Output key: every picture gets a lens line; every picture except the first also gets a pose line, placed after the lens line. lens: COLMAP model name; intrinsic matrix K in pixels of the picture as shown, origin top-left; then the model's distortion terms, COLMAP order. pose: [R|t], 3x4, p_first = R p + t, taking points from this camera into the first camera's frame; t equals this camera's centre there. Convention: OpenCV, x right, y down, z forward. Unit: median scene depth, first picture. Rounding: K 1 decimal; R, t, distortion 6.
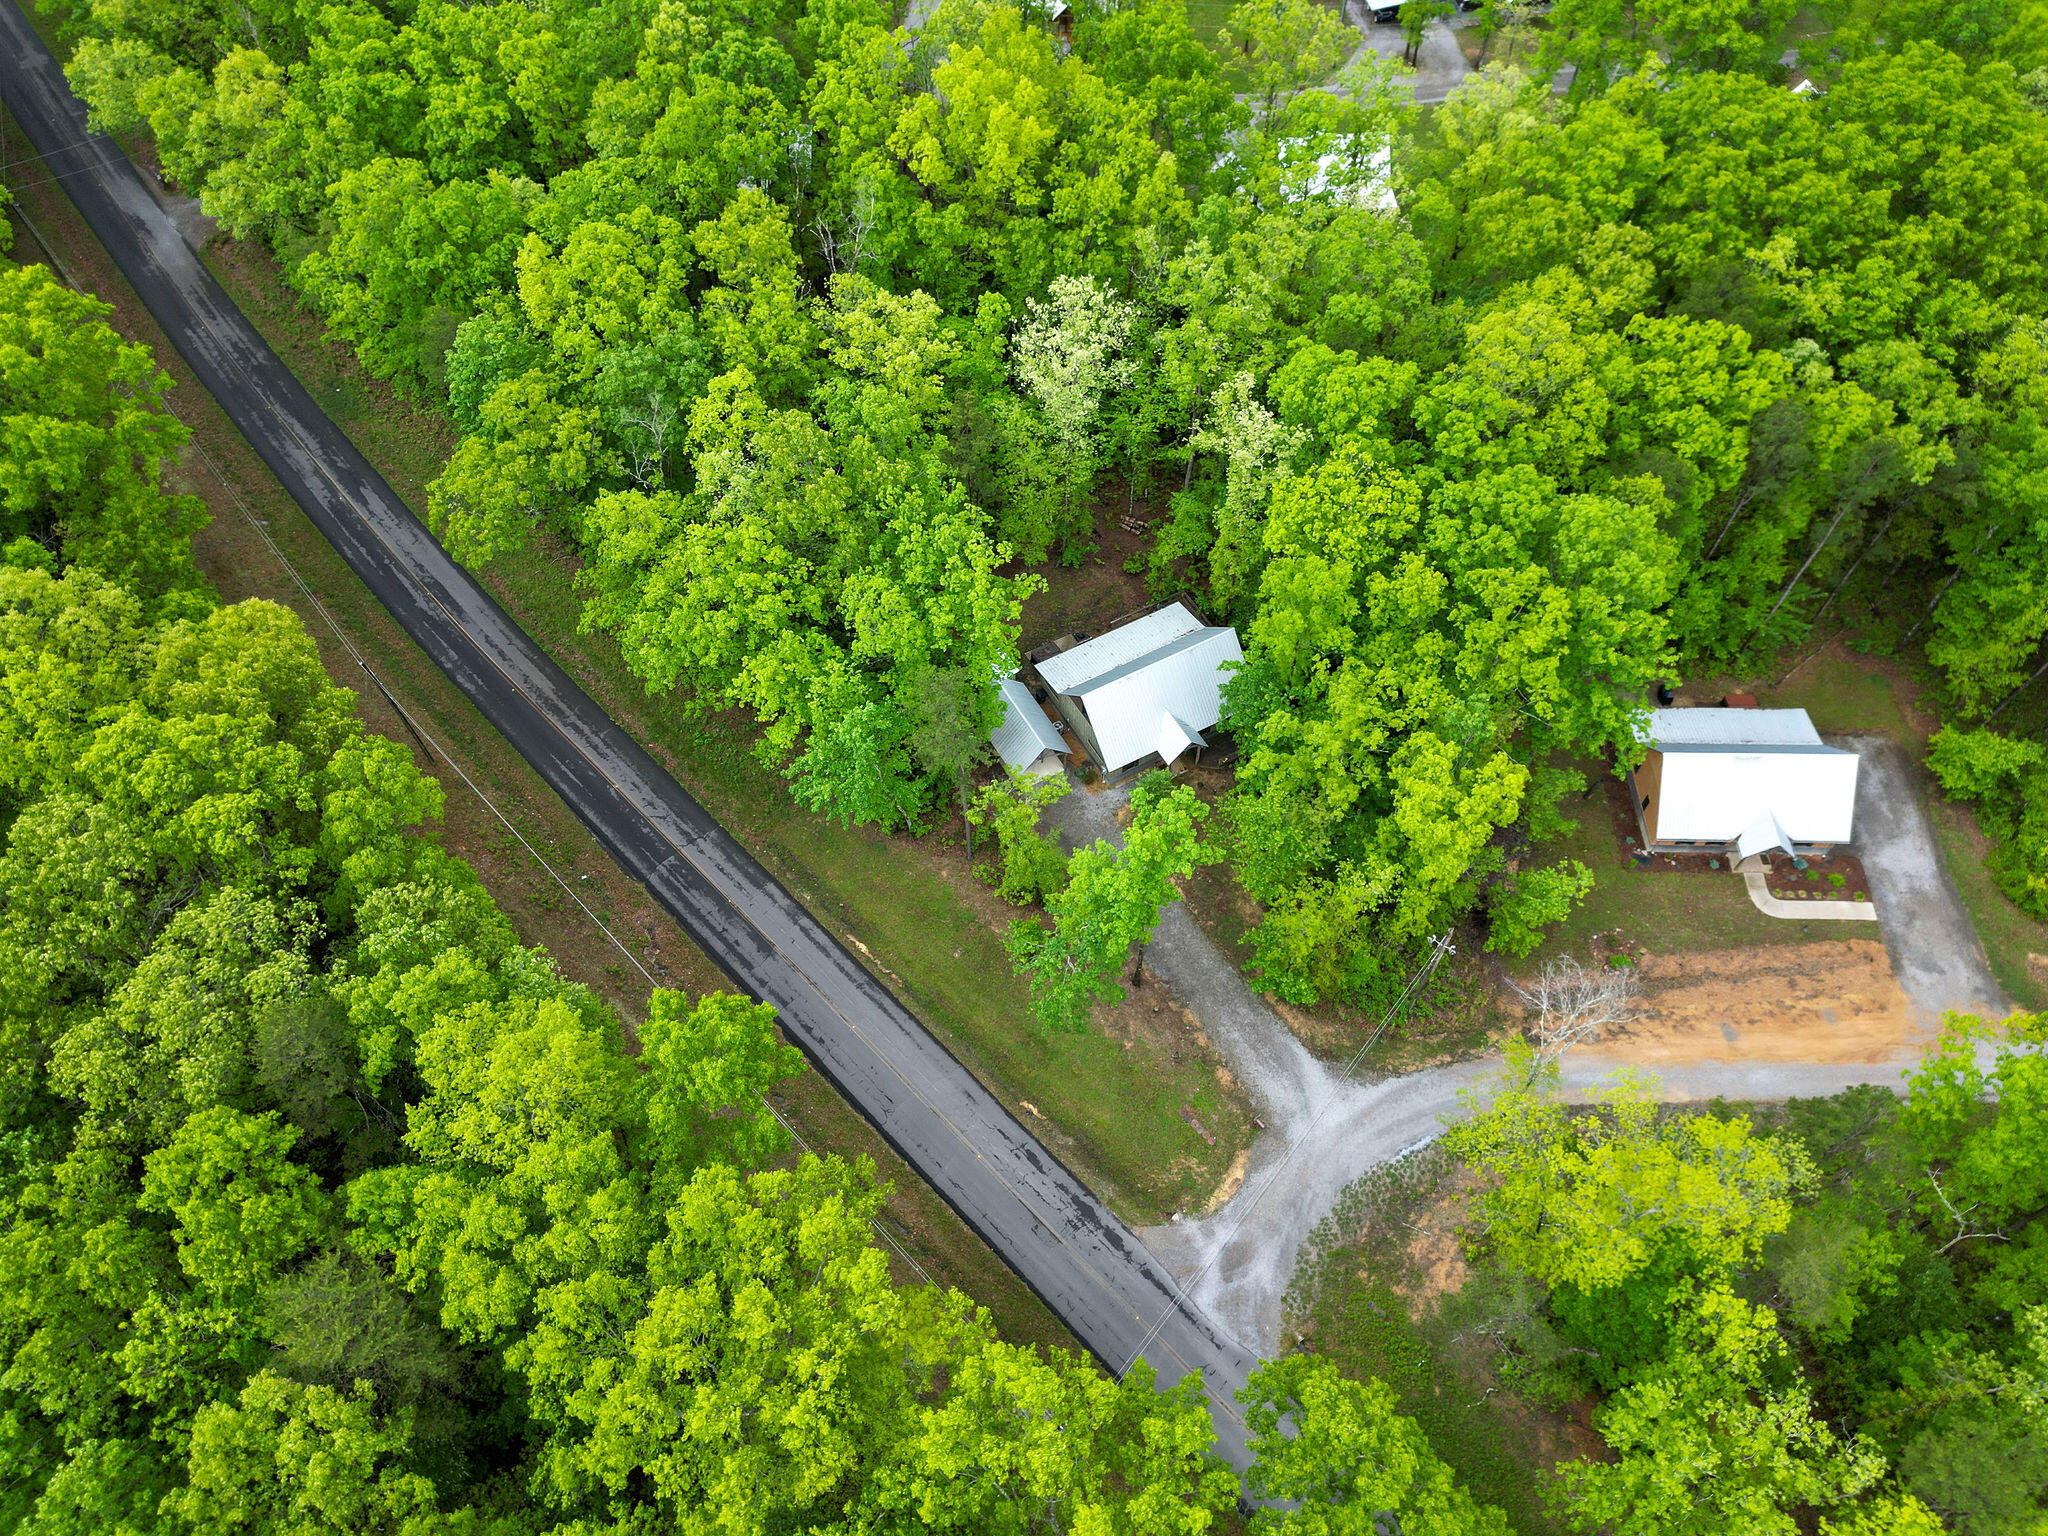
lens RADIAL K [[1441.1, 0, 1024.0], [0, 1441.1, 768.0], [0, 0, 1]] dist [0.054398, -0.001344]
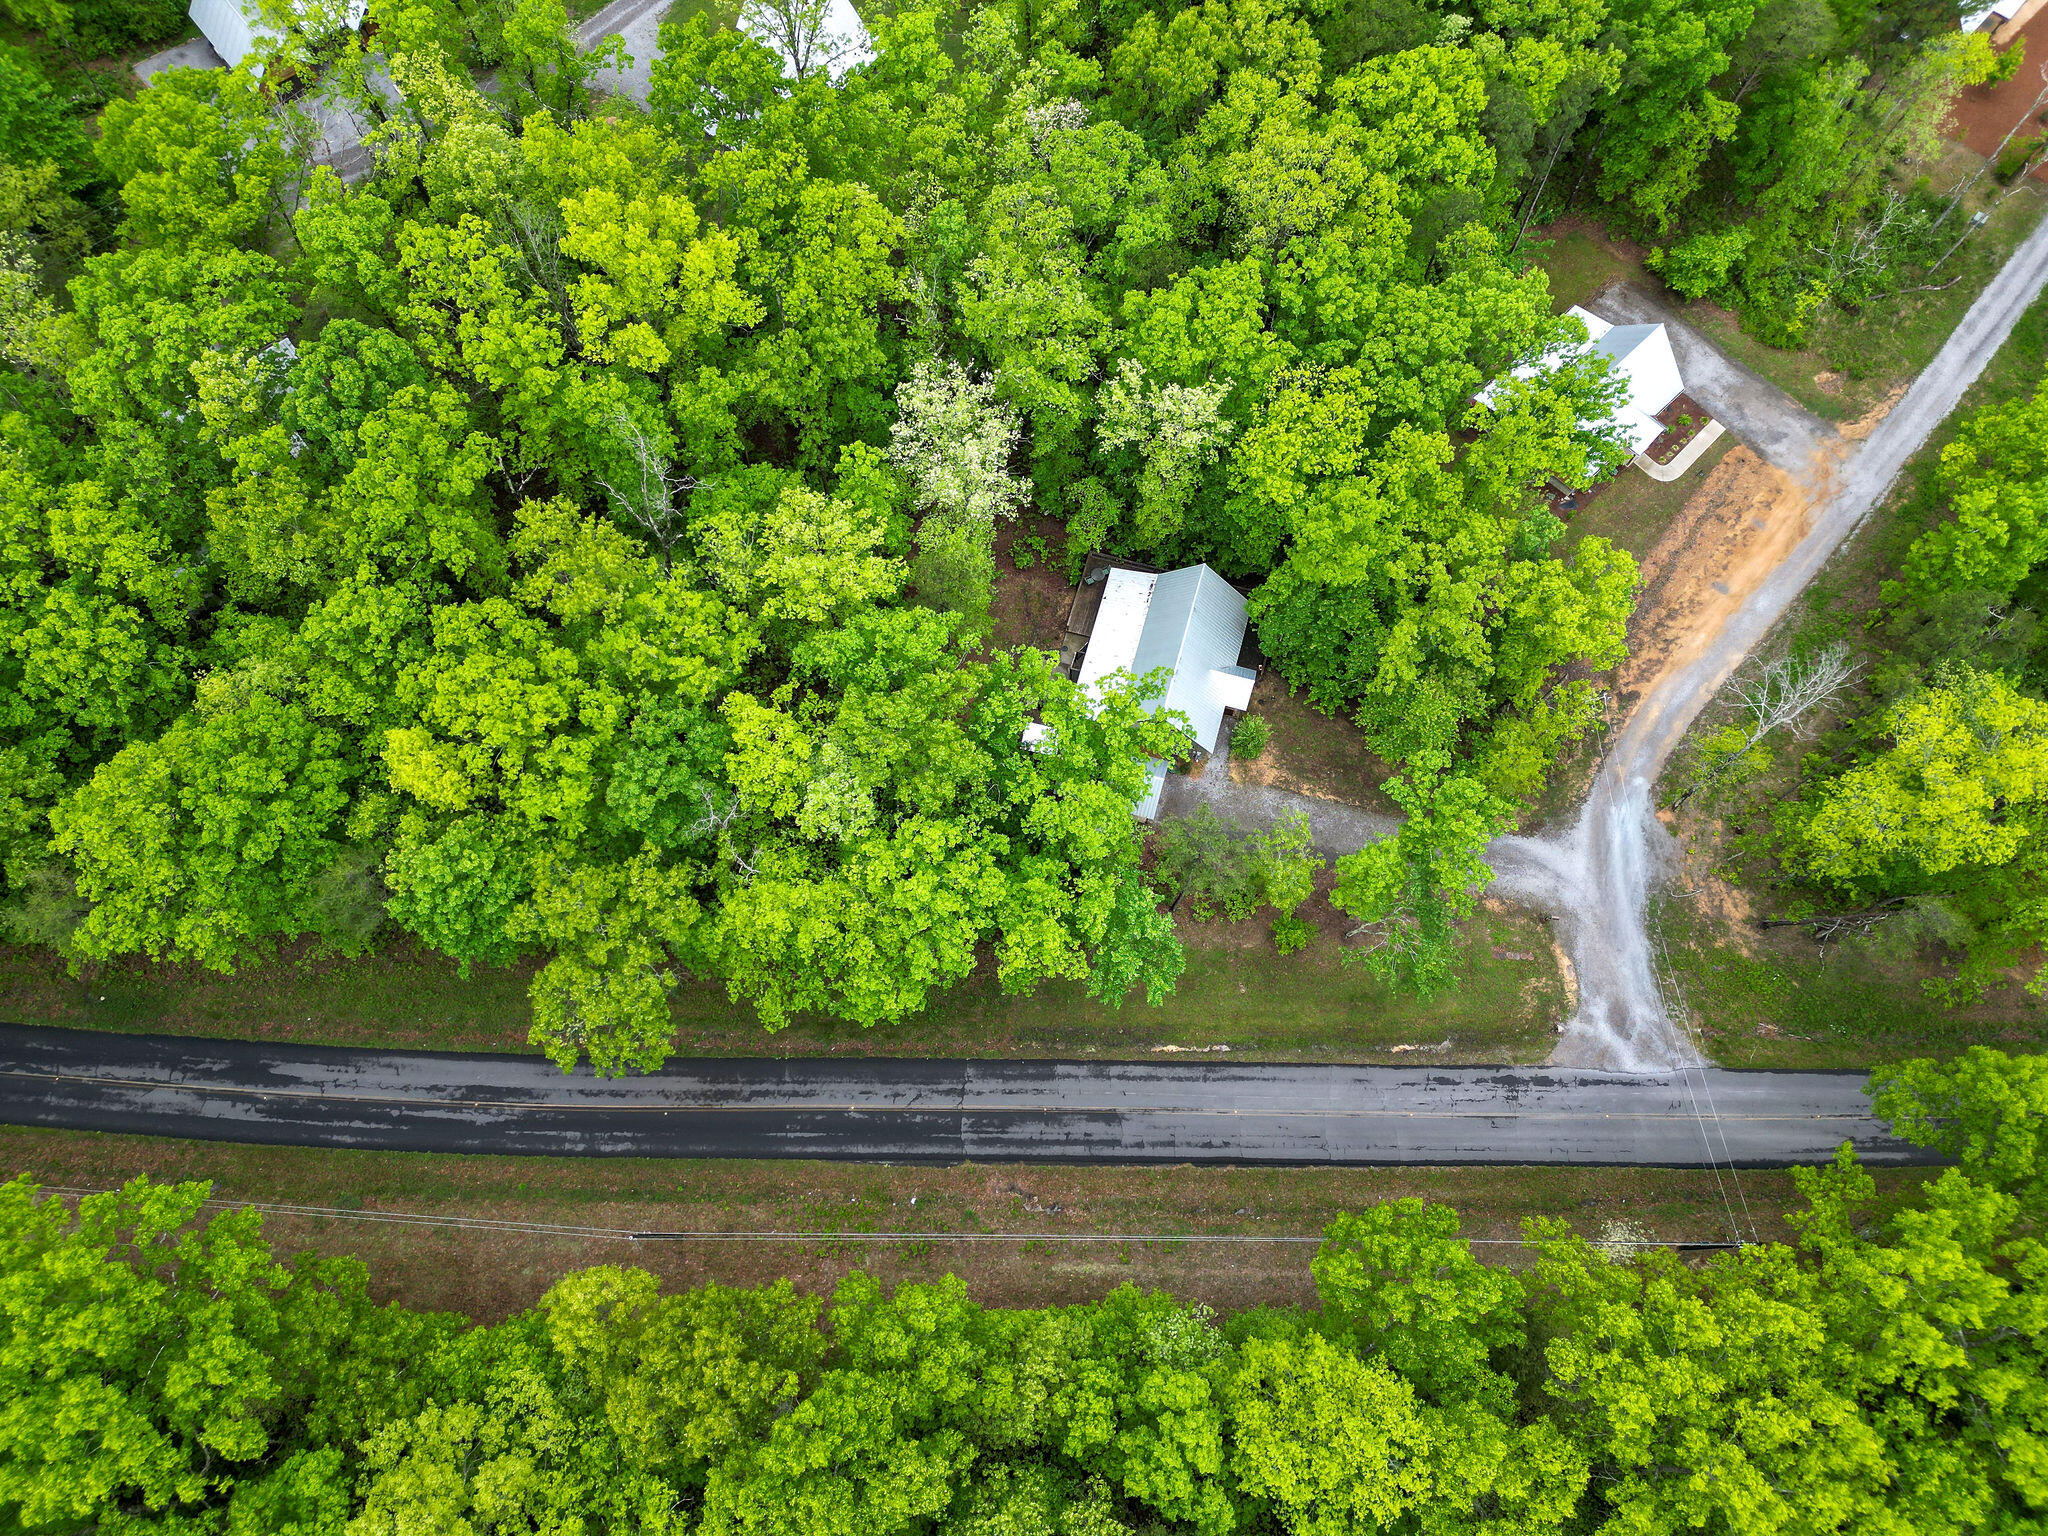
lens RADIAL K [[1441.1, 0, 1024.0], [0, 1441.1, 768.0], [0, 0, 1]] dist [0.054398, -0.001344]
pose [[0.705117, -0.661142, 0.256323, -0.334187], [0.584306, 0.746542, 0.318216, -0.433746], [-0.401742, -0.074609, 0.912709, 0.127797]]
